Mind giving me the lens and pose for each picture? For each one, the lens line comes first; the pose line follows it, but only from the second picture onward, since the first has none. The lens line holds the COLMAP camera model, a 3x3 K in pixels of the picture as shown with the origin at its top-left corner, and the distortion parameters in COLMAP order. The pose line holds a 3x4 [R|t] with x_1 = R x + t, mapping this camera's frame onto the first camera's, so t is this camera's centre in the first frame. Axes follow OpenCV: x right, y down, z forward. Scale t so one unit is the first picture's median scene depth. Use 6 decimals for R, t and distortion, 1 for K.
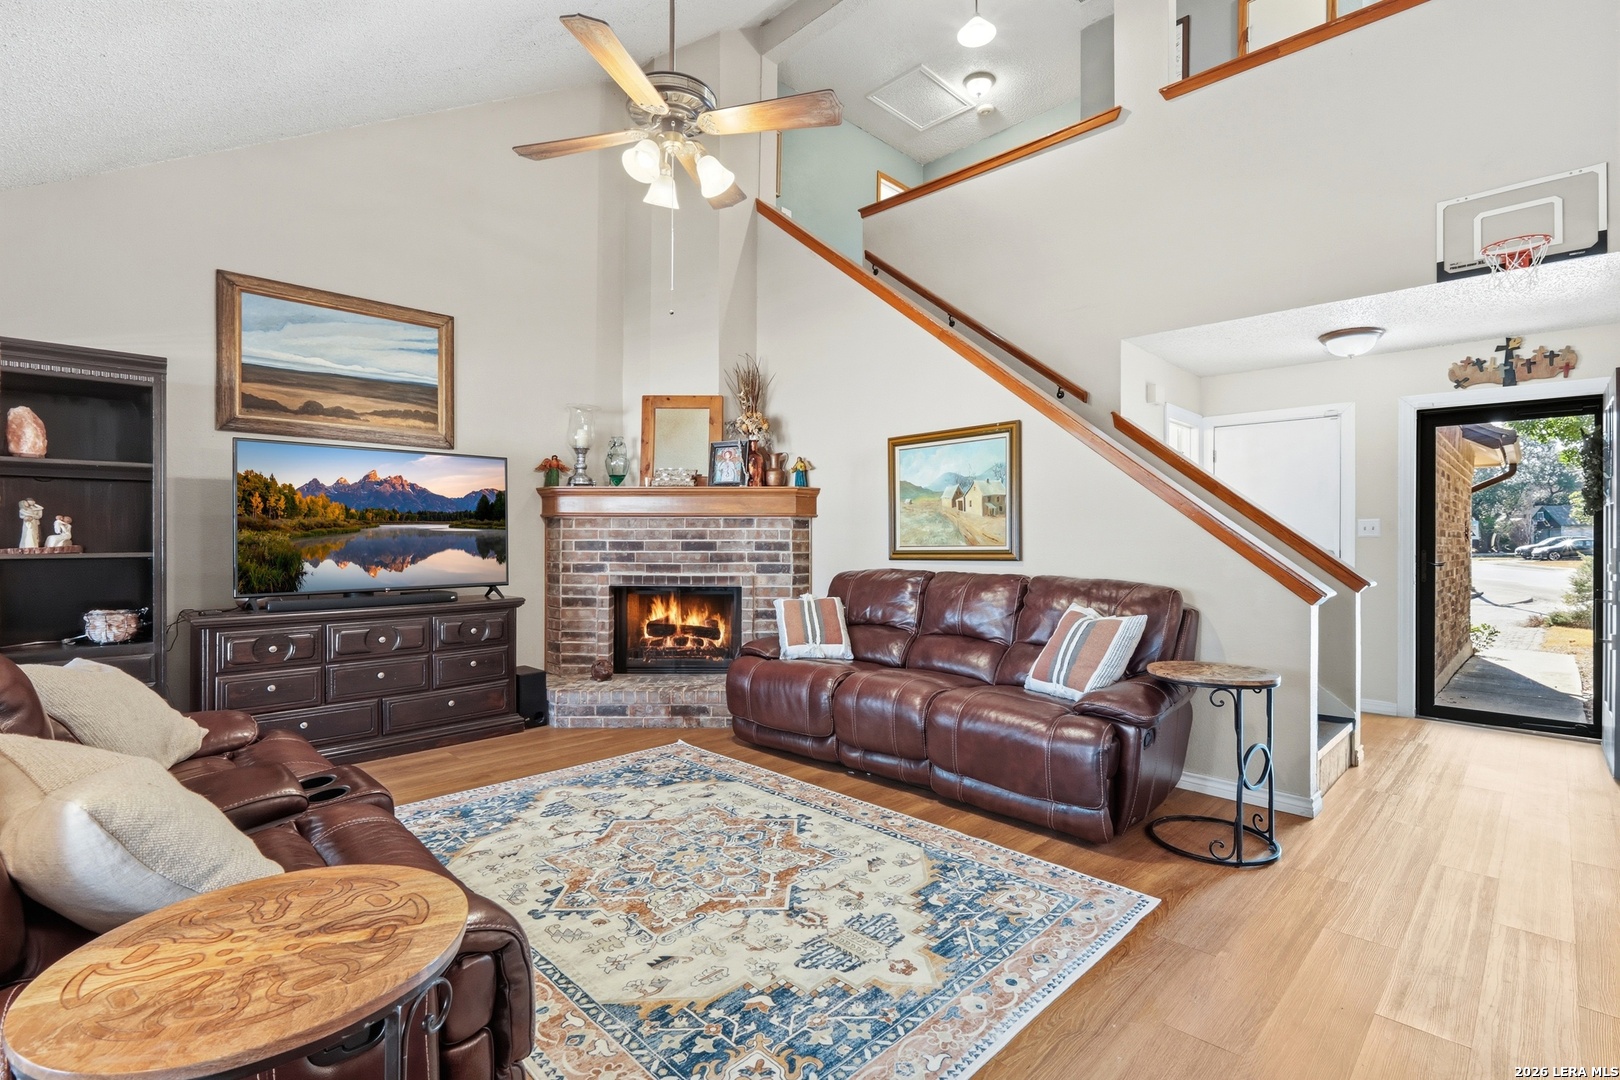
lens RADIAL K [[749.8, 0, 807.3], [0, 749.8, 538.4], [0, 0, 1]] dist [-0.013556, 0.003240]
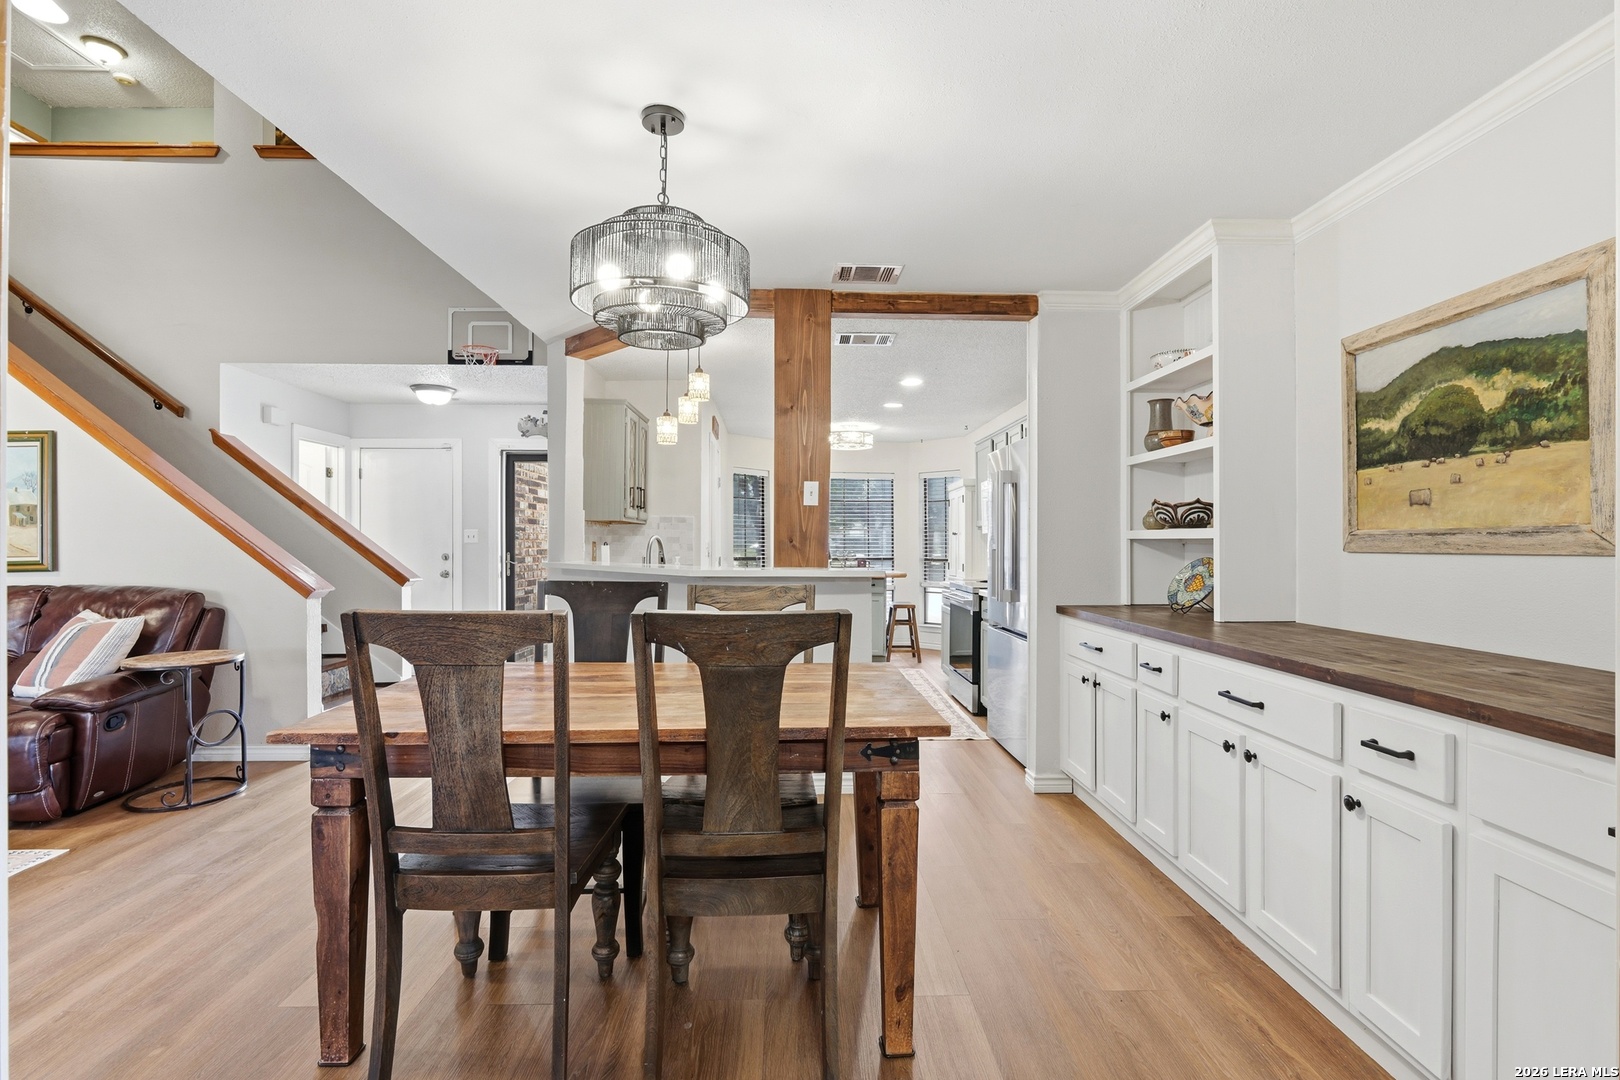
lens RADIAL K [[749.8, 0, 814.7], [0, 749.8, 541.1], [0, 0, 1]] dist [-0.013556, 0.003240]
pose [[0.678490, -0.005556, 0.734589, 0.239333], [0.004646, 0.999984, 0.003273, -0.008843], [-0.734595, 0.001192, 0.678504, -0.407543]]
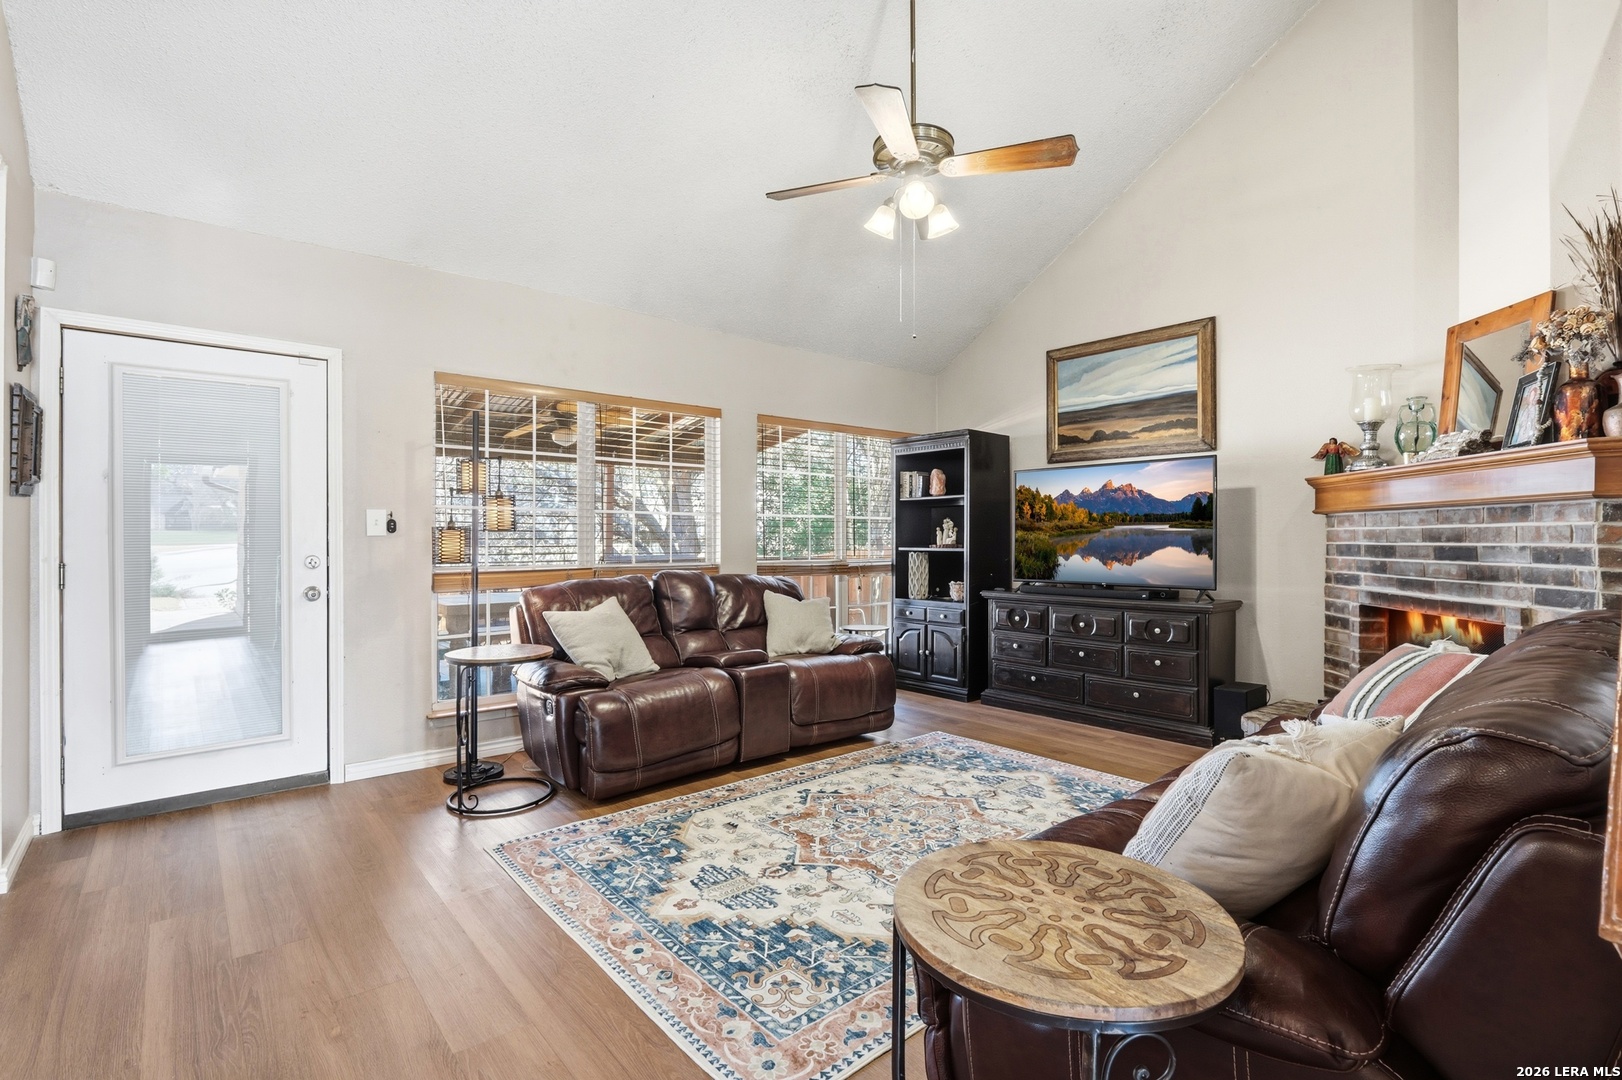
lens RADIAL K [[750.7, 0, 819.8], [0, 750.7, 536.7], [0, 0, 1]] dist [-0.013556, 0.003240]
pose [[-0.069644, -0.003621, -0.997565, 0.629017], [-0.002343, 0.999991, -0.003466, -0.000225], [0.997569, 0.002096, -0.069651, 0.629641]]
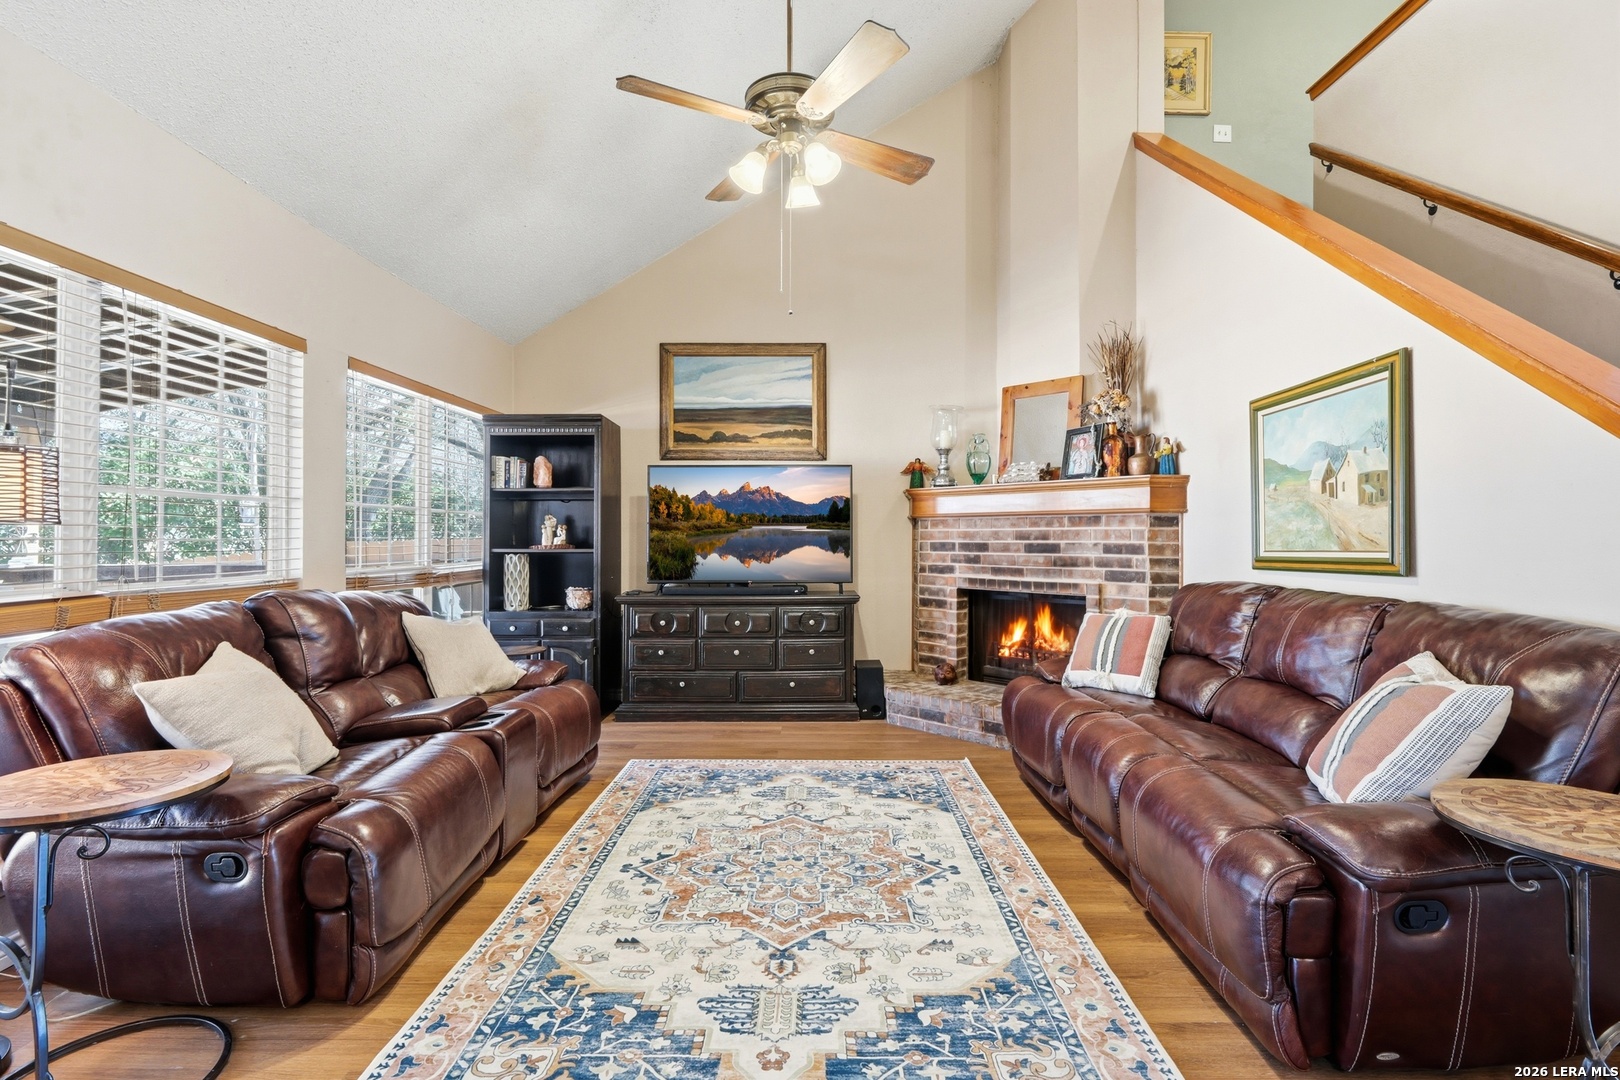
lens RADIAL K [[749.8, 0, 812.6], [0, 749.8, 532.6], [0, 0, 1]] dist [-0.013556, 0.003240]
pose [[0.703024, -0.005515, -0.711145, 0.365077], [-0.000395, 0.999967, -0.008145, -0.001074], [0.711167, 0.006007, 0.702998, 0.218206]]
